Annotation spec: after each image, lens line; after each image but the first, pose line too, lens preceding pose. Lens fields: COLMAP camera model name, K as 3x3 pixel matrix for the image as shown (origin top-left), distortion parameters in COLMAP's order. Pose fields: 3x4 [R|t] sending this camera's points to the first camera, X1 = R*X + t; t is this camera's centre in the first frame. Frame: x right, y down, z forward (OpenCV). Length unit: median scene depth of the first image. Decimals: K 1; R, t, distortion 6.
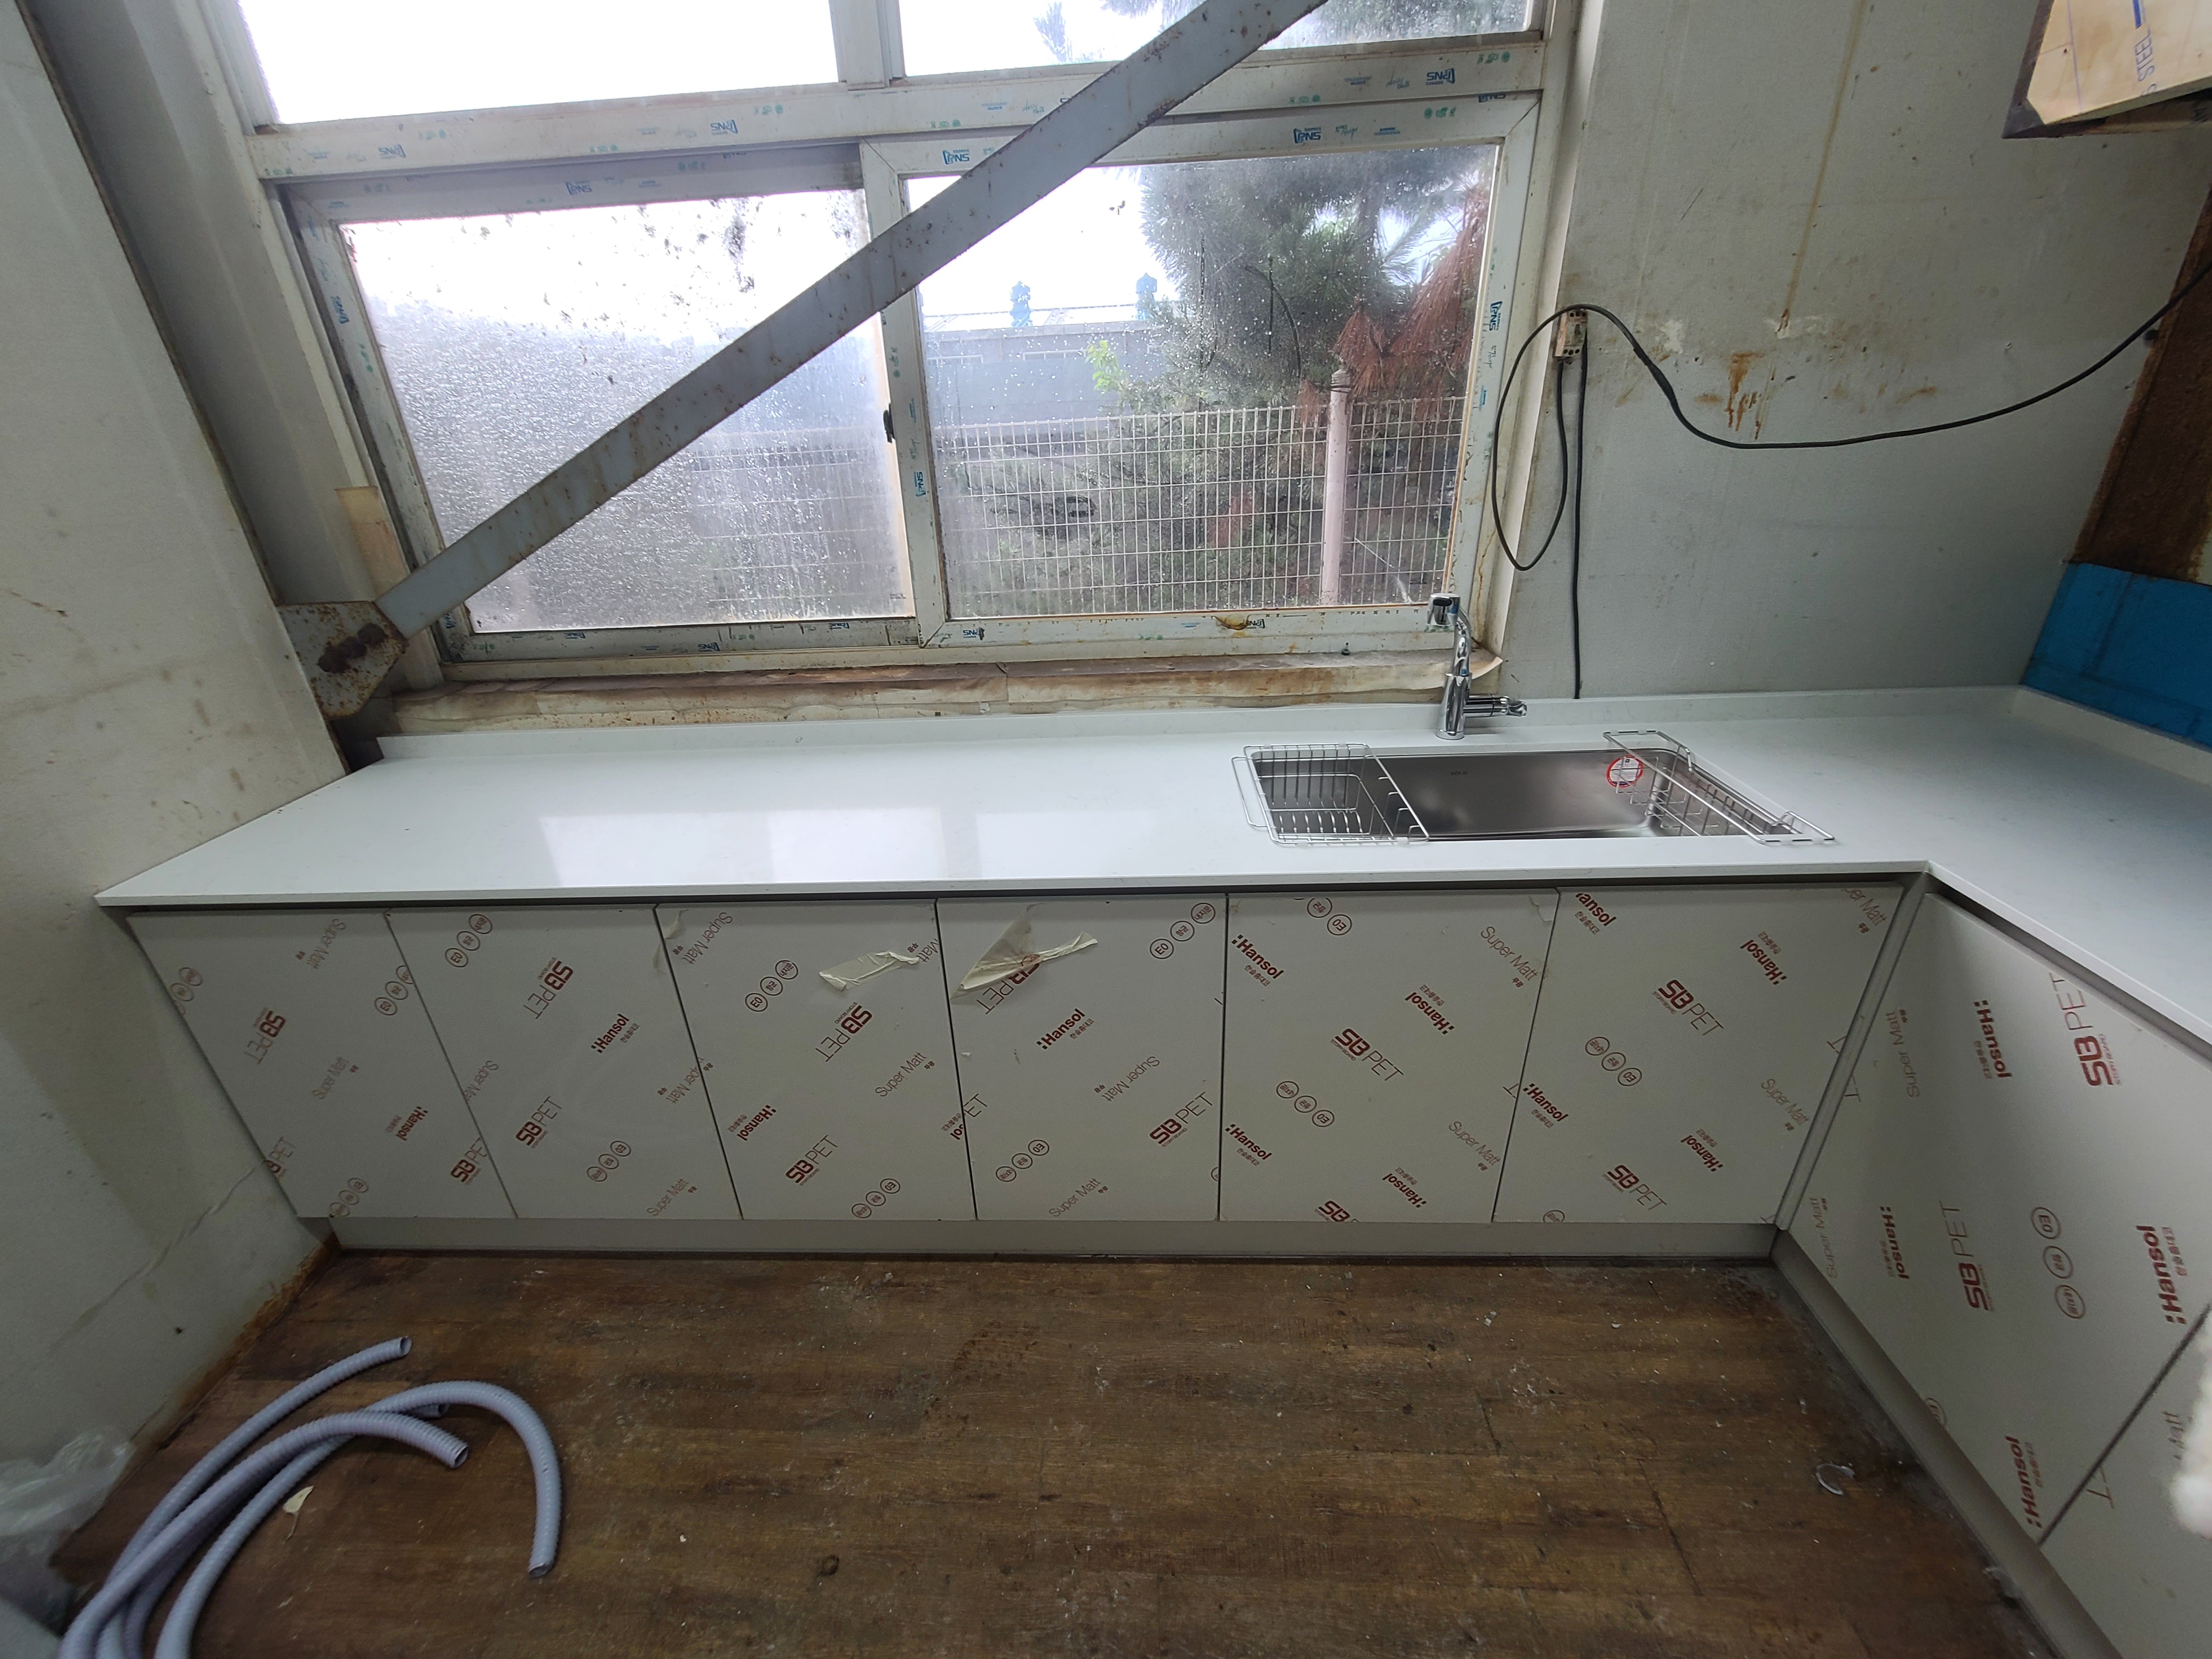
lens RADIAL K [[906.7, 0, 1081.3], [0, 906.7, 836.4], [0, 0, 1]] dist [-0.007042, -0.000834]
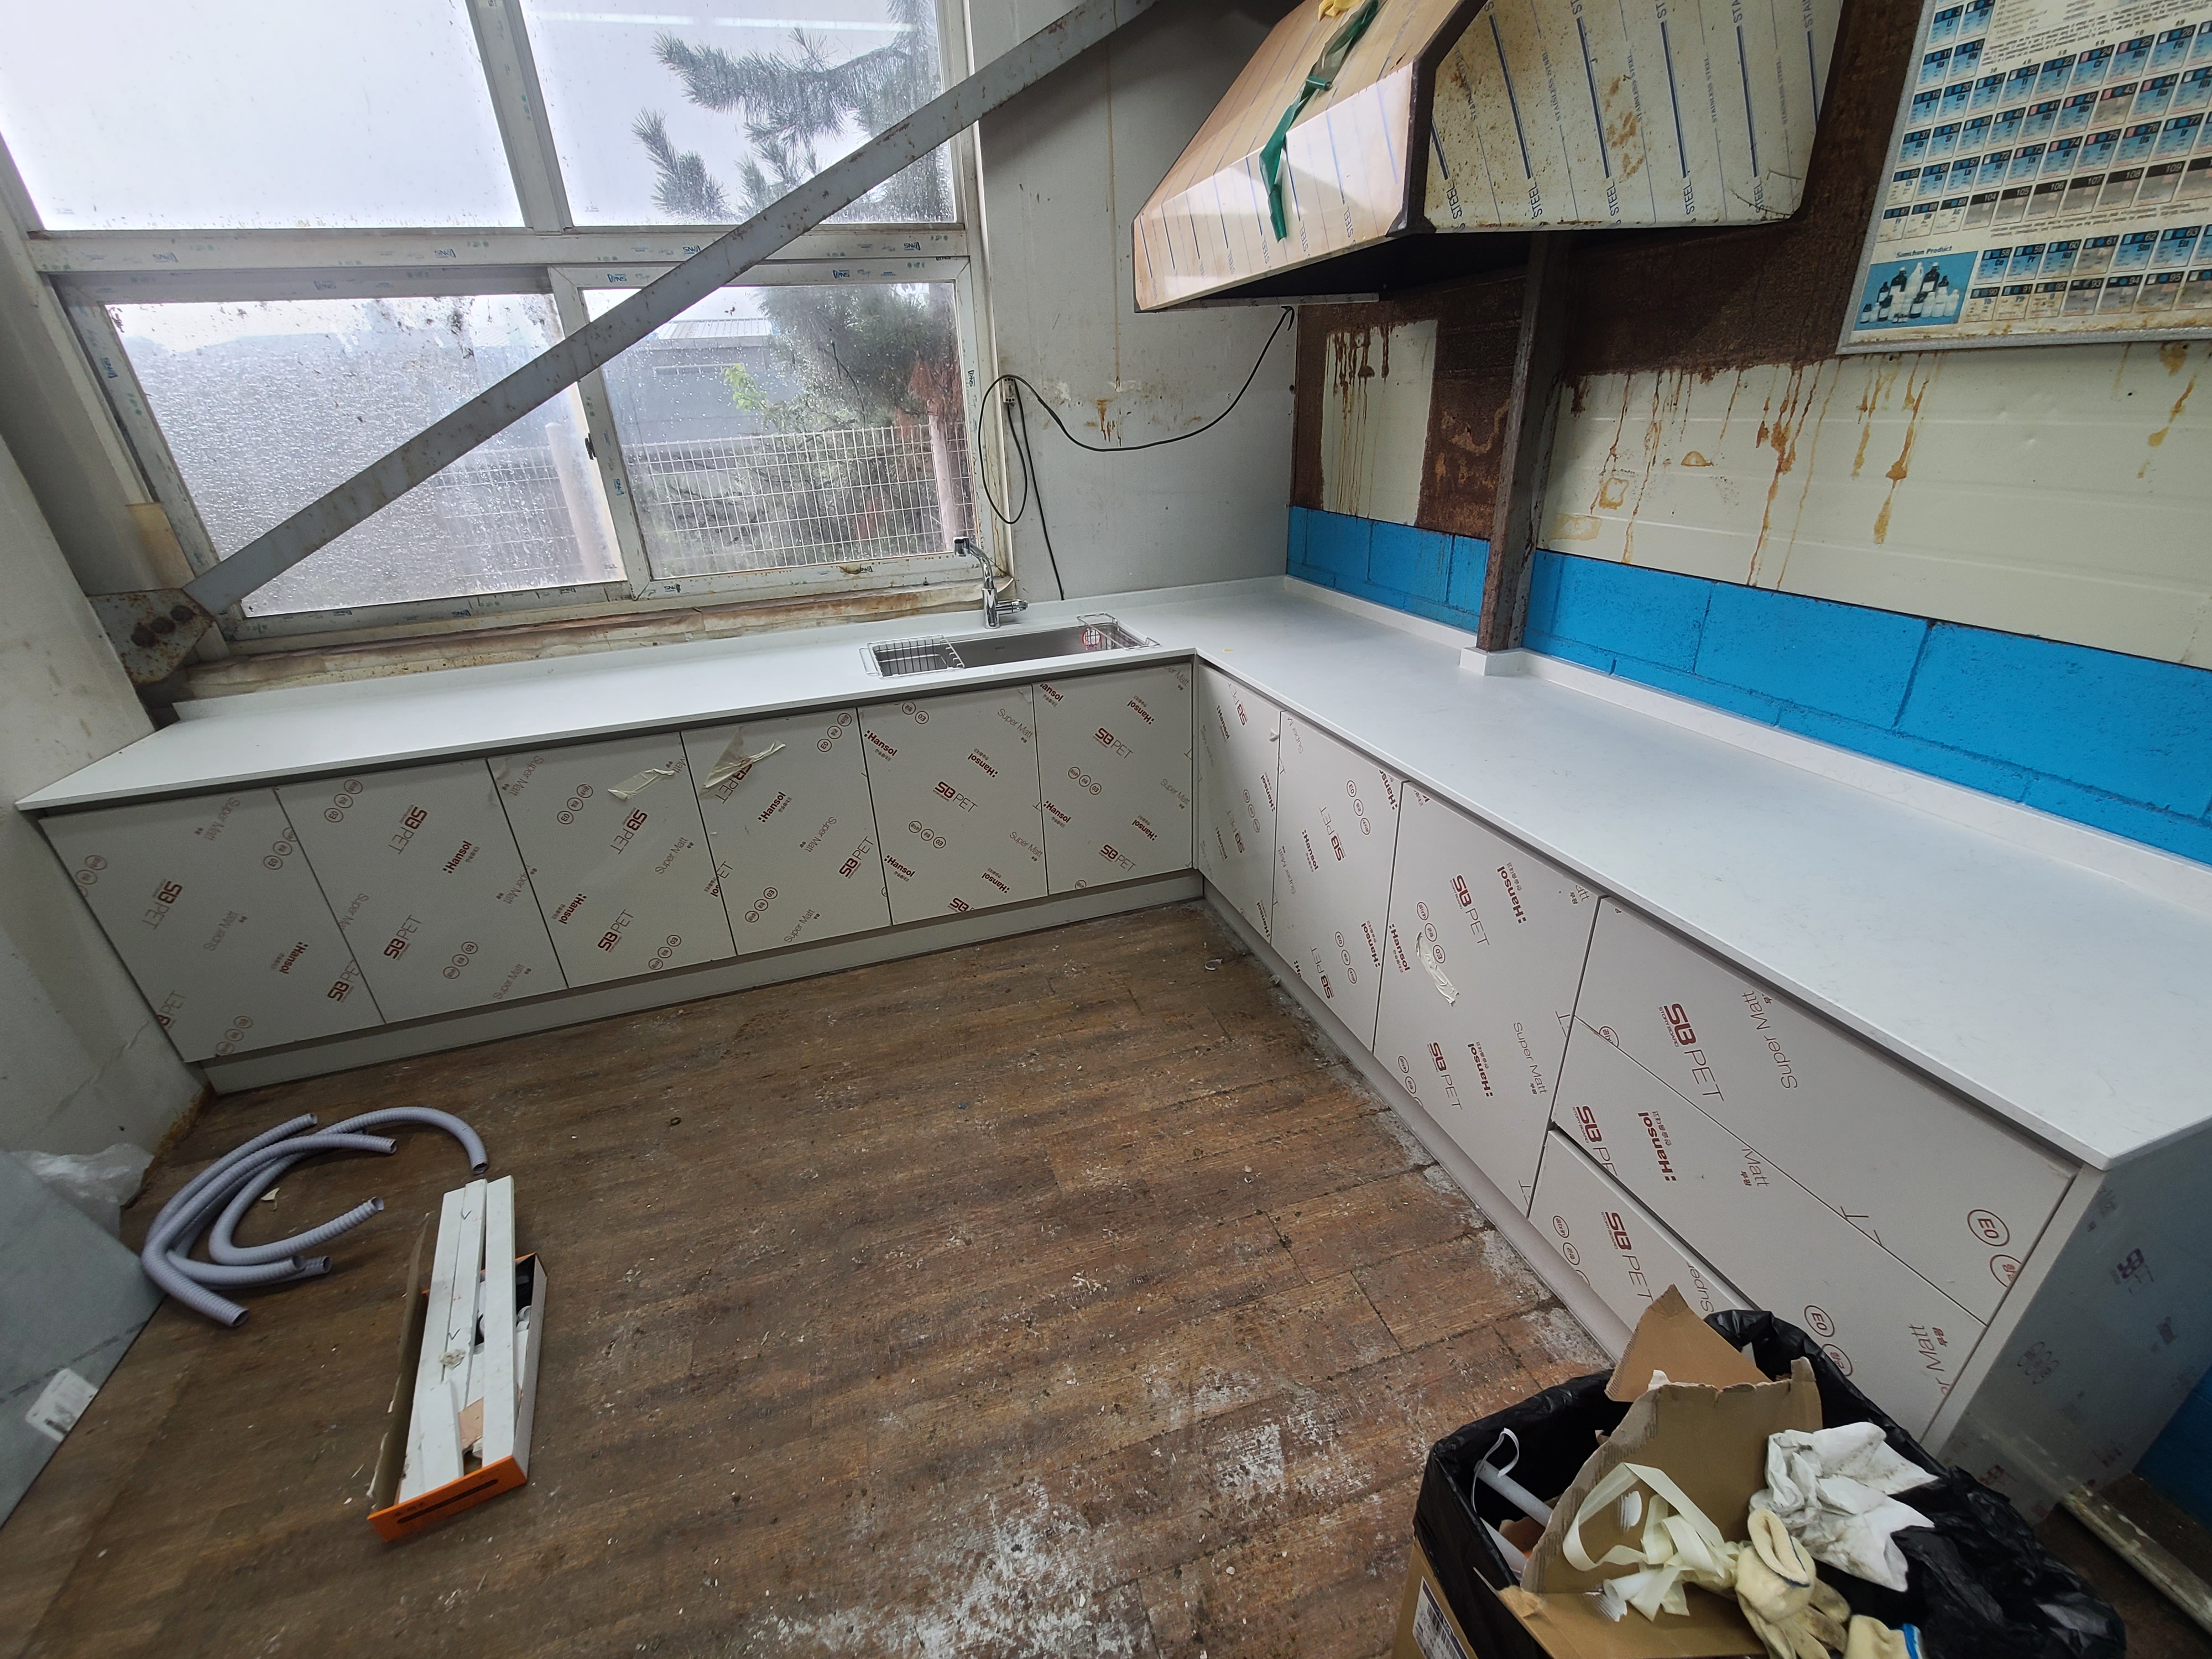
lens RADIAL K [[902.0, 0, 1082.5], [0, 902.0, 835.8], [0, 0, 1]] dist [0.000458, -0.004292]
pose [[0.941175, -0.148781, 0.303405, 0.003435], [0.151868, 0.988308, 0.013537, 0.292794], [-0.301871, 0.033337, 0.952766, -0.667081]]
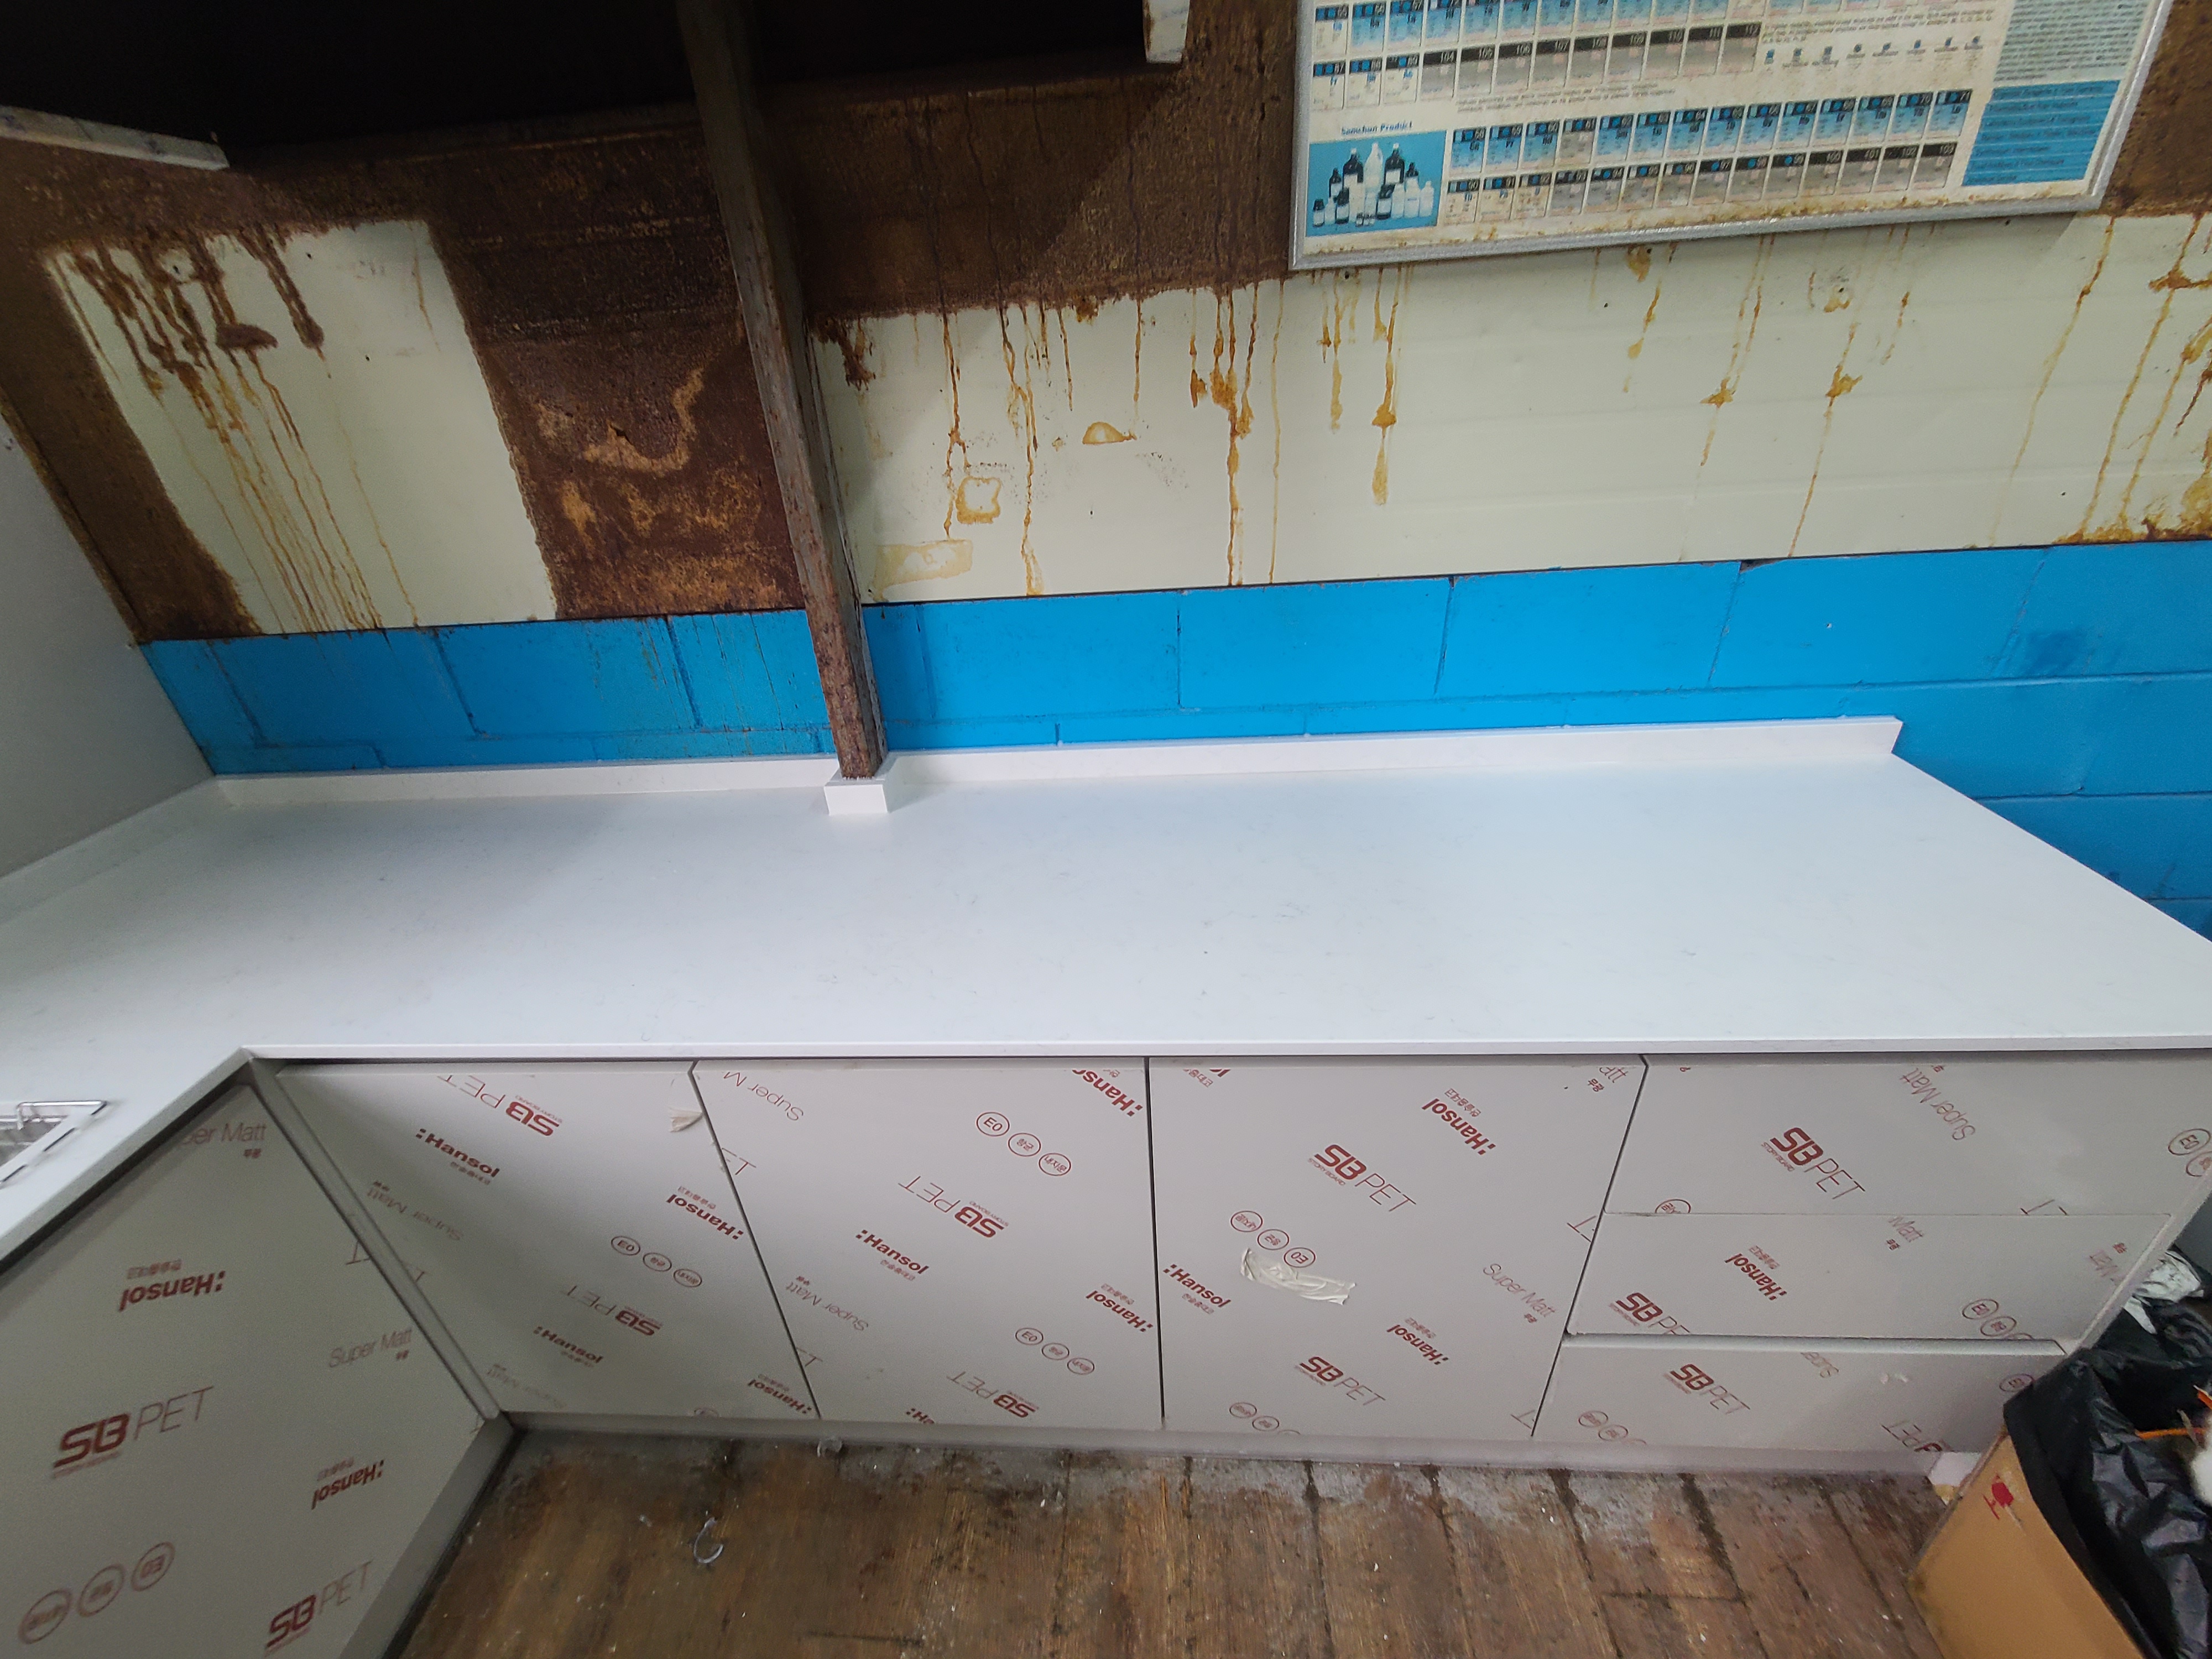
lens RADIAL K [[921.4, 0, 1098.5], [0, 921.4, 833.3], [0, 0, 1]] dist [0.000198, 0.000220]
pose [[0.022153, -0.444540, 0.895485, 0.243881], [0.490463, 0.785345, 0.377730, -0.043447], [-0.871181, 0.430834, 0.235428, 0.060557]]
